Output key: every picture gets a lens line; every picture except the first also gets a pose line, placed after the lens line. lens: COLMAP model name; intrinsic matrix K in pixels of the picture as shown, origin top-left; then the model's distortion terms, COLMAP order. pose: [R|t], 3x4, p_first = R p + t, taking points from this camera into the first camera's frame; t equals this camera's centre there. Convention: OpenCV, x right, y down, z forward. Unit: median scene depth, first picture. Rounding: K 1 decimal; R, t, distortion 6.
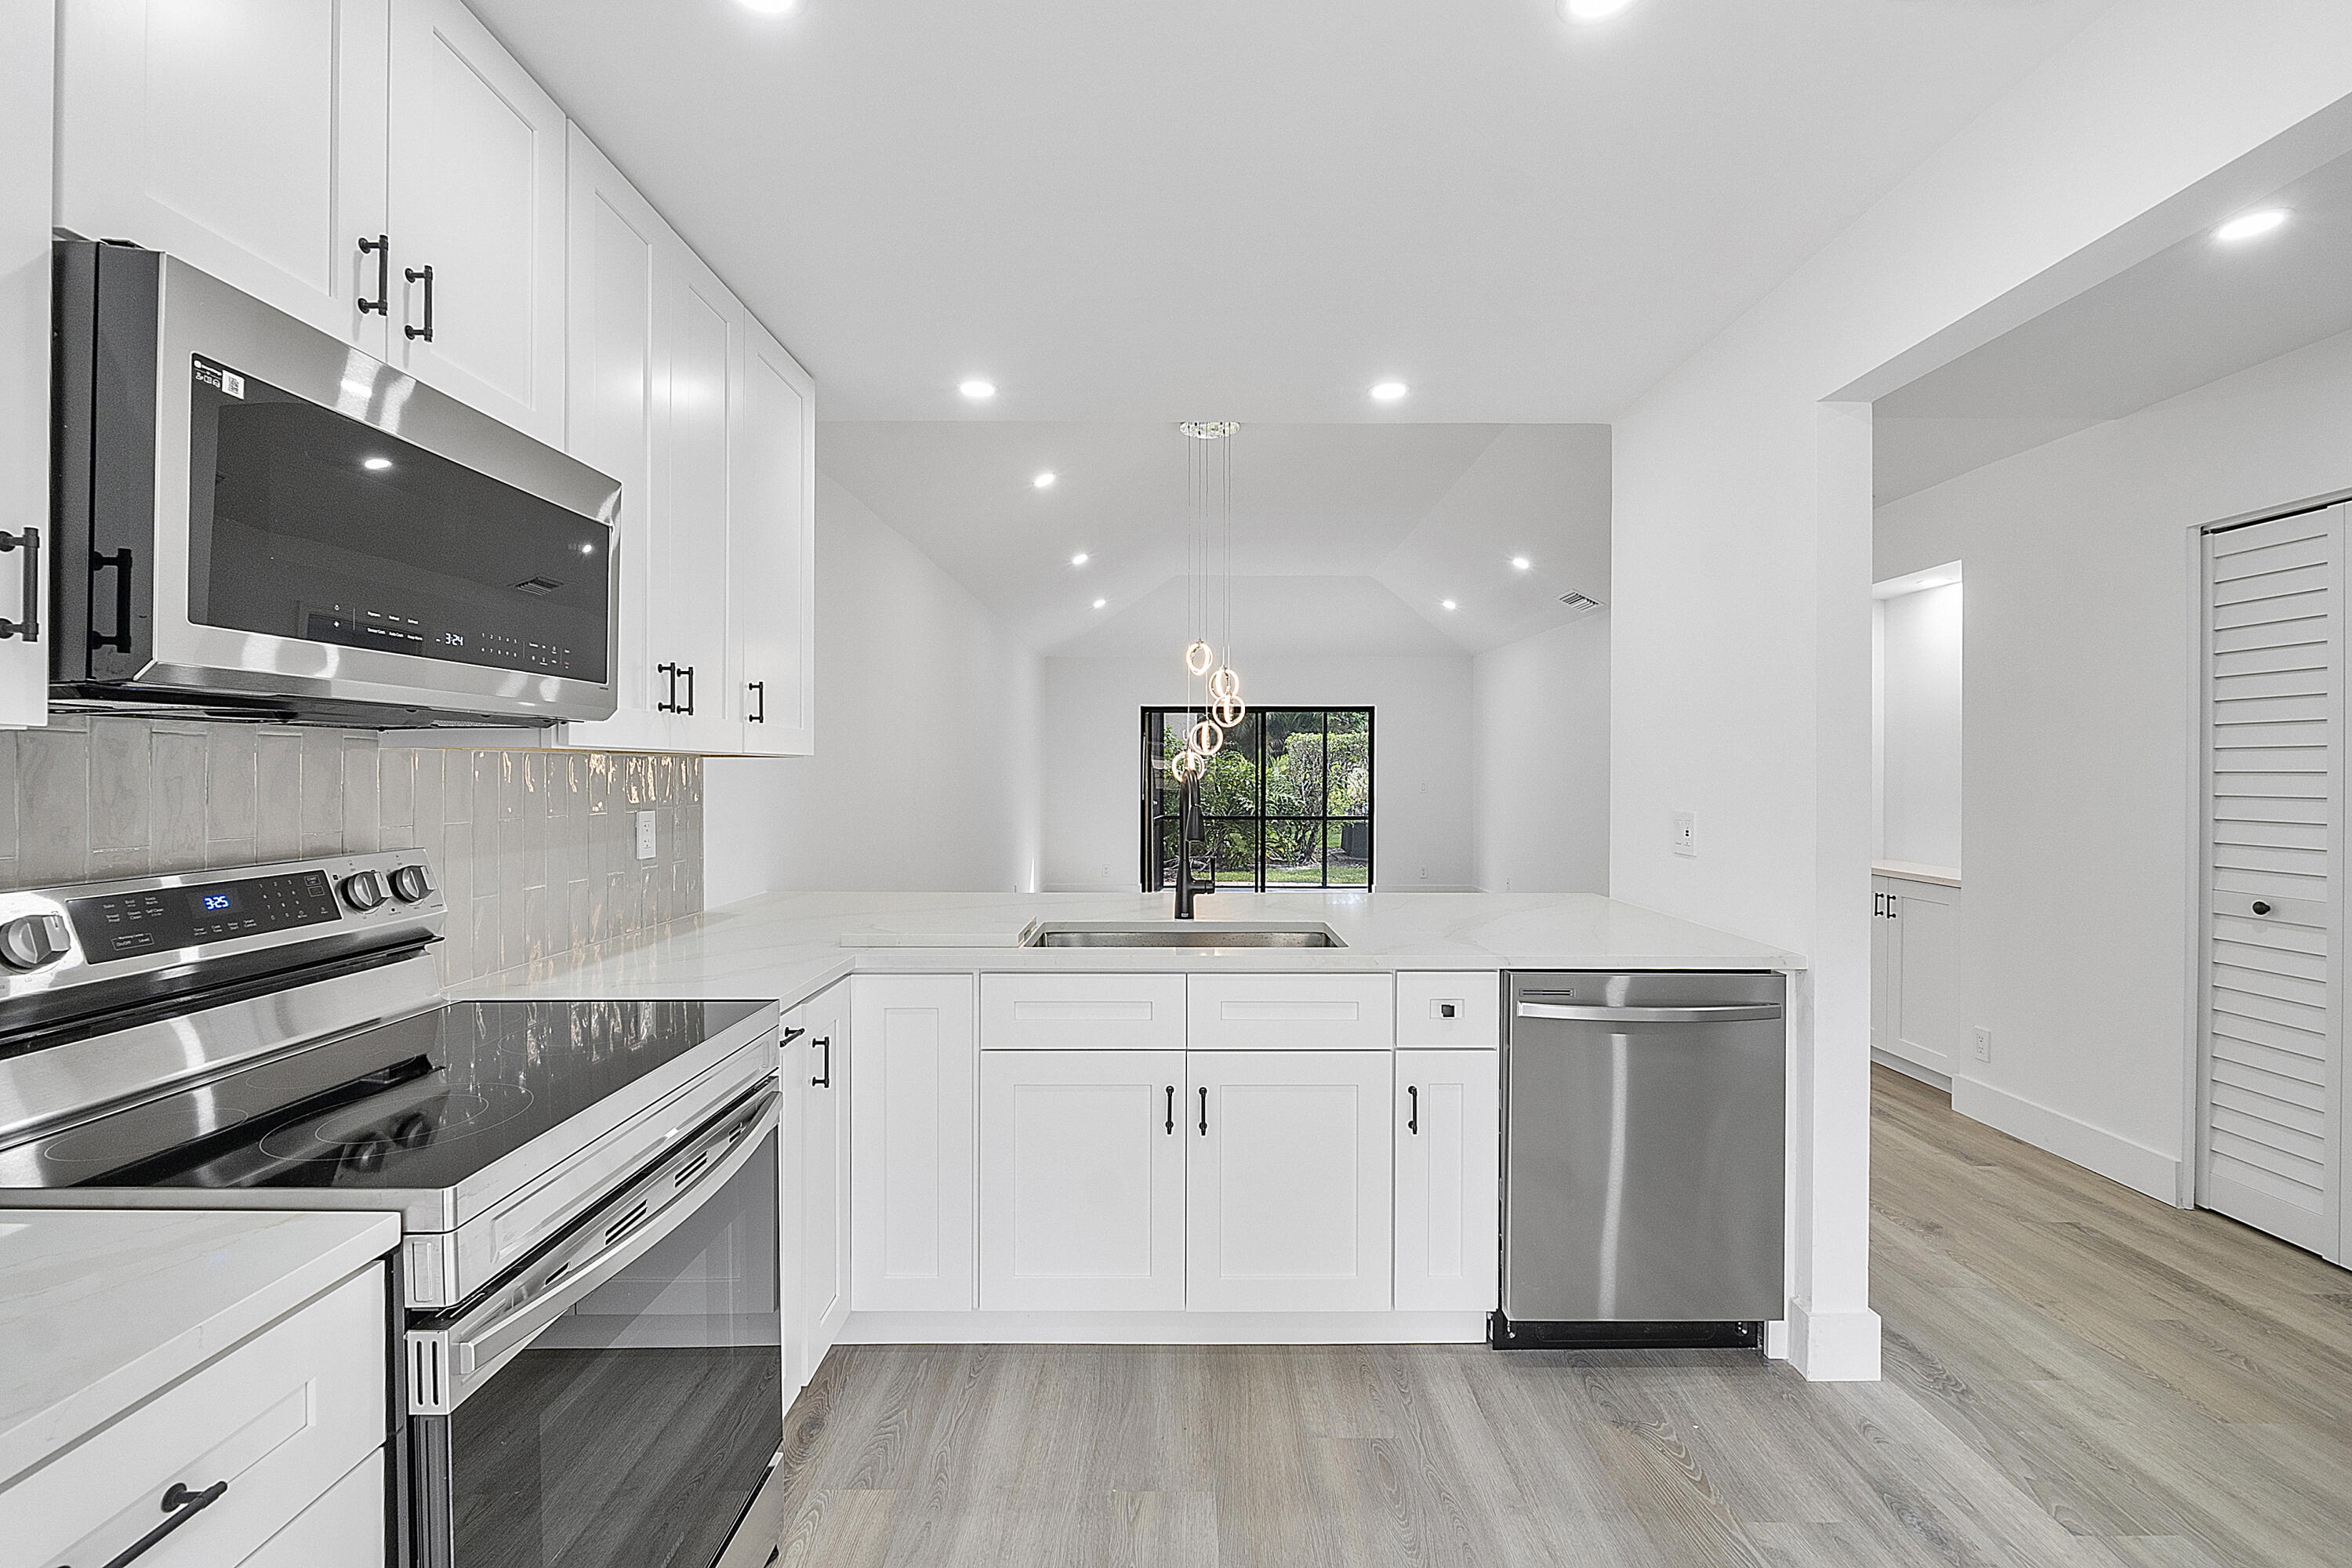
lens RADIAL K [[992.1, 0, 1177.1], [0, 992.1, 766.0], [0, 0, 1]] dist [-0.000125, -0.000237]
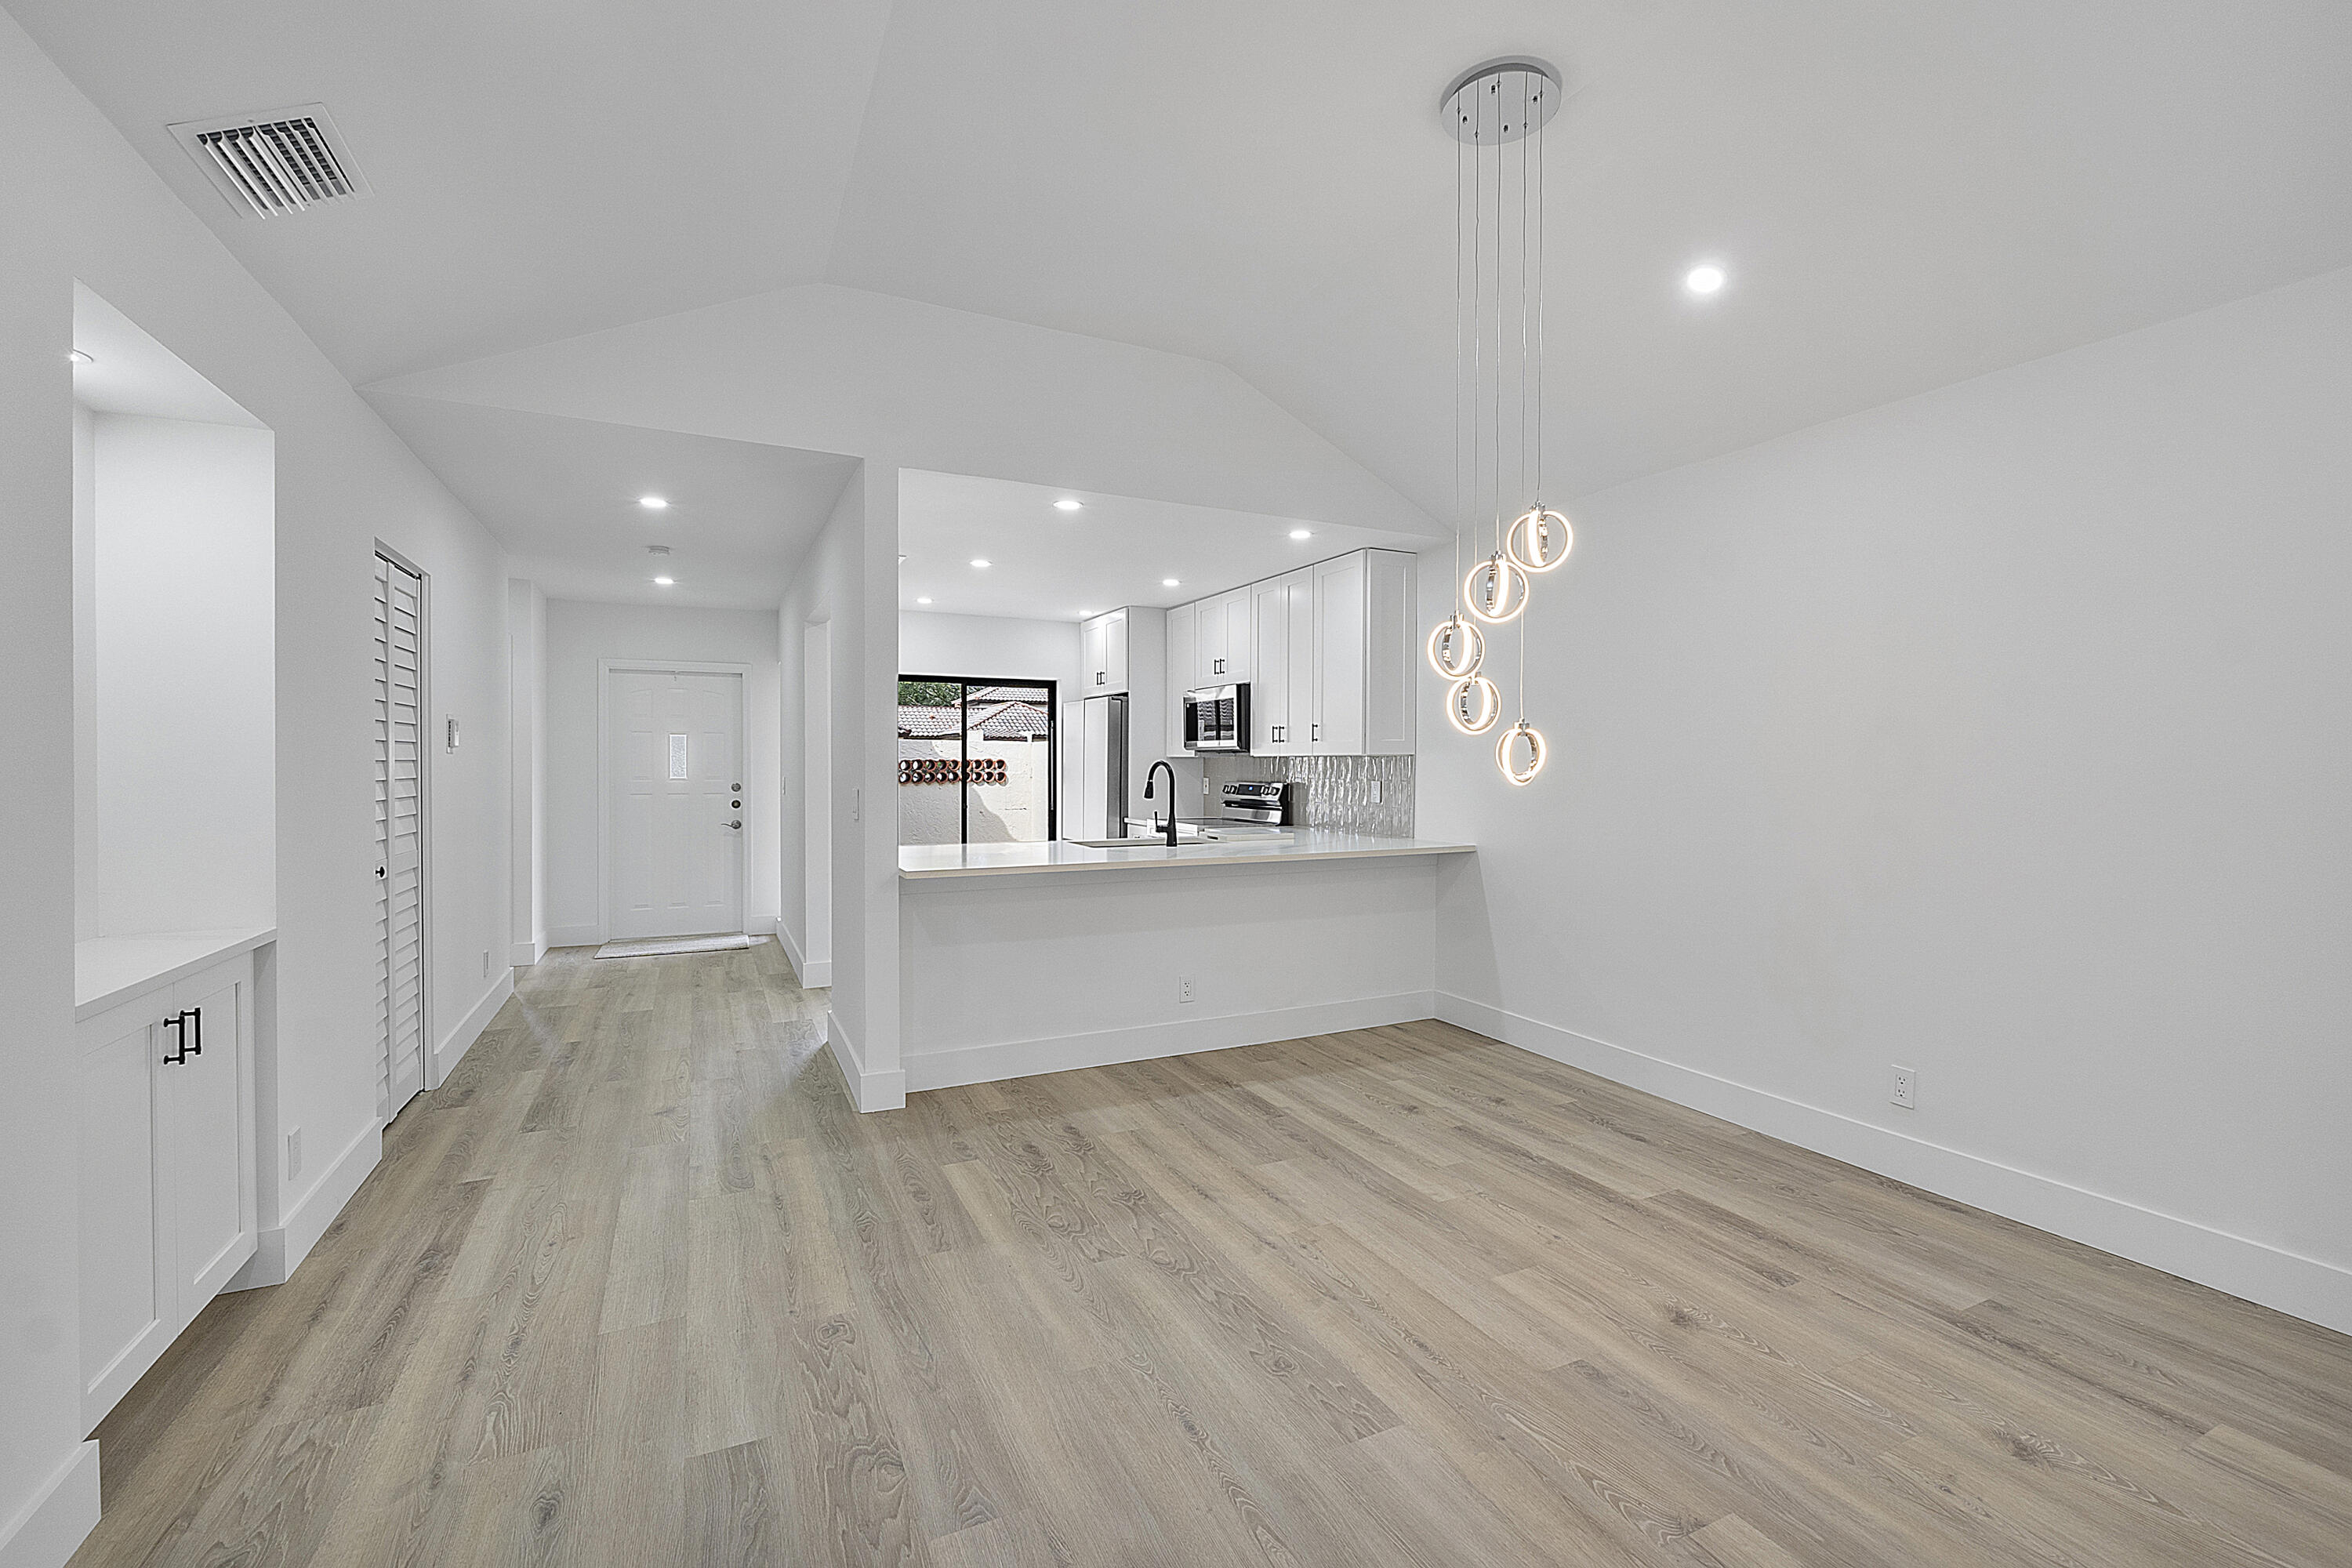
lens RADIAL K [[995.6, 0, 1173.7], [0, 995.6, 776.5], [0, 0, 1]] dist [-0.003524, -0.000743]
pose [[-0.899965, 0.002265, -0.435956, 0.771826], [-0.002156, 0.999951, 0.009645, 0.012811], [0.435956, 0.009620, -0.899916, 2.611294]]
